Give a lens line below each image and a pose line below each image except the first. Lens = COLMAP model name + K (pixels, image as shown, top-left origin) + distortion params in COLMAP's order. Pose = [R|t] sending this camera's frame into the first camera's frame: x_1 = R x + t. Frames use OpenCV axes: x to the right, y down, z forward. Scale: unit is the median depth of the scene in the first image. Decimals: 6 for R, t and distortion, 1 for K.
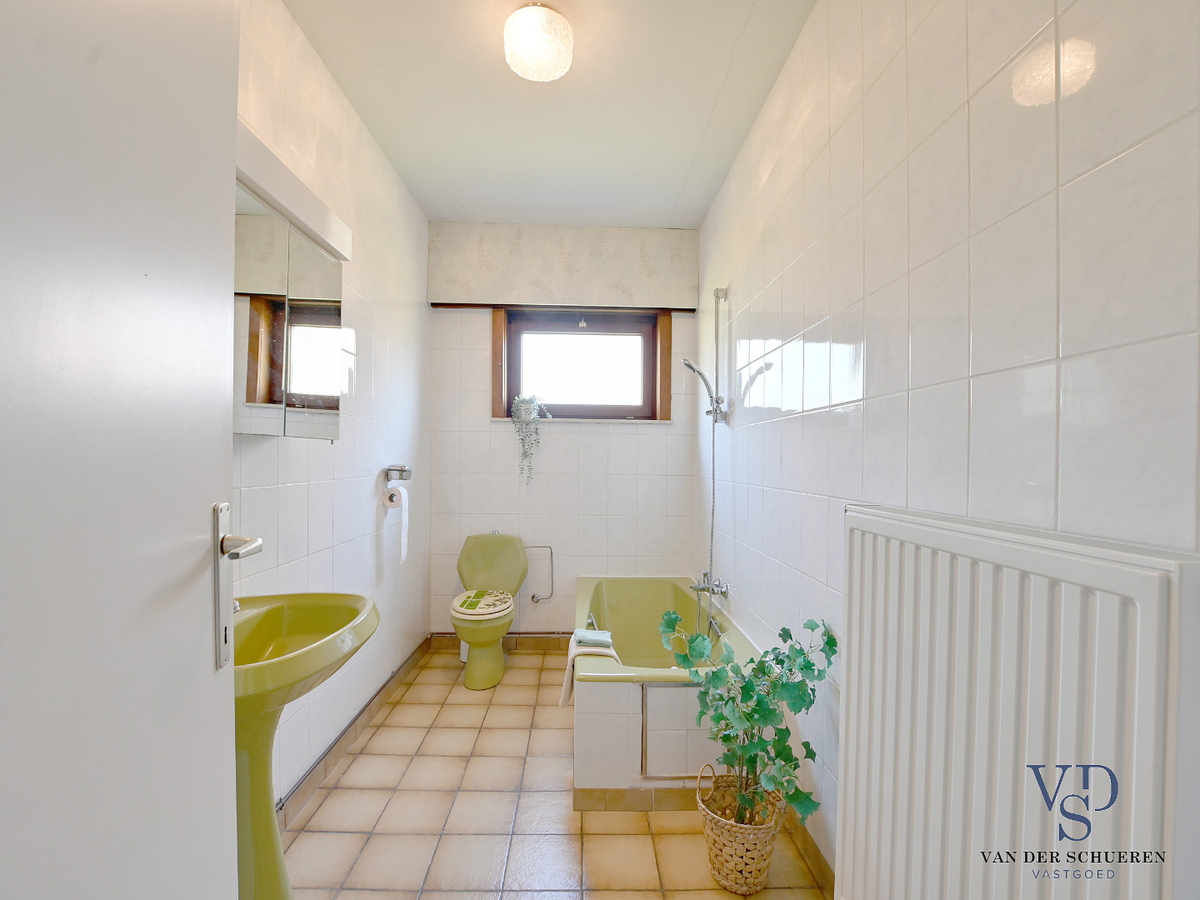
lens RADIAL K [[524.5, 0, 589.4], [0, 524.5, 450.4], [0, 0, 1]] dist [-0.028779, 0.003996]
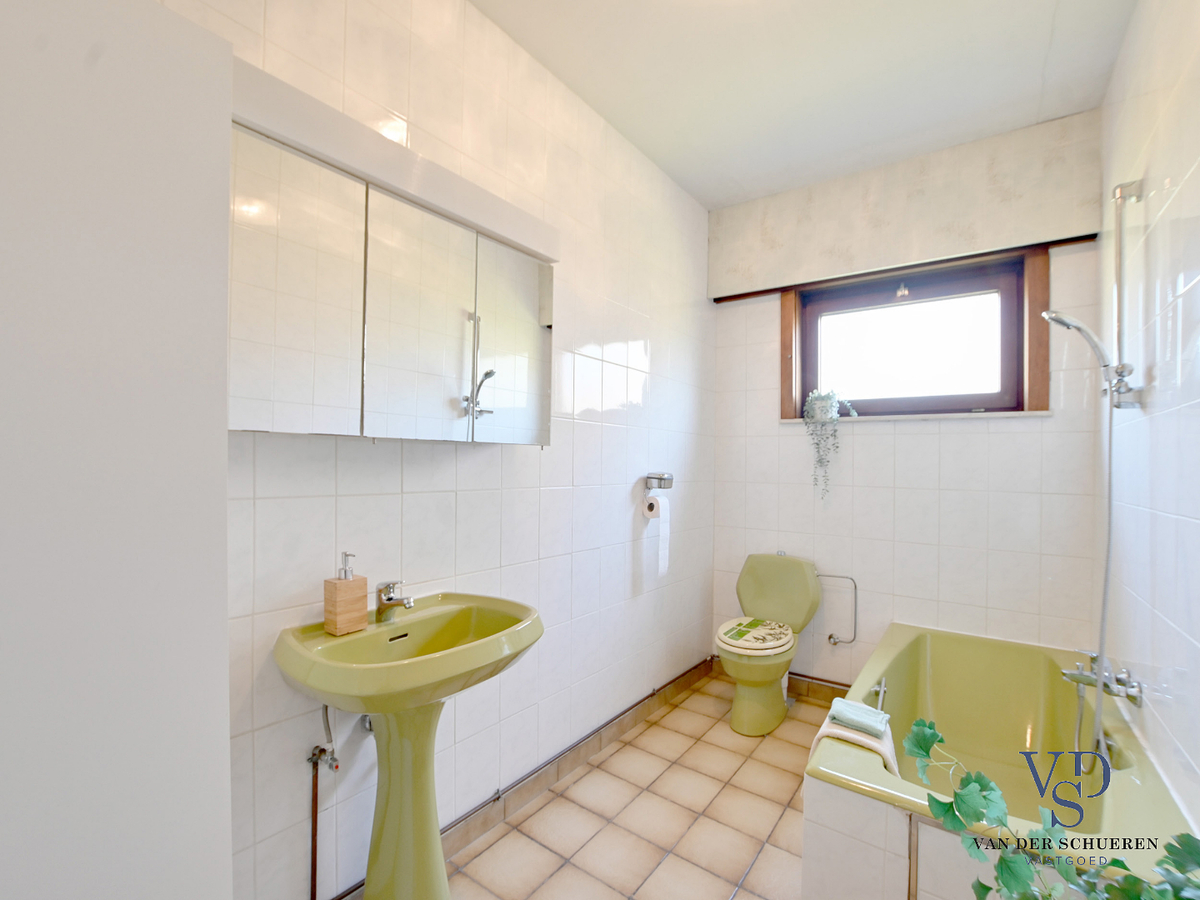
lens RADIAL K [[524.5, 0, 599.7], [0, 524.5, 459.2], [0, 0, 1]] dist [-0.028779, 0.003996]
pose [[0.793620, -0.003427, -0.608405, 0.122563], [0.002801, 0.999994, -0.001979, 0.004690], [0.608408, -0.000134, 0.793625, 0.170936]]
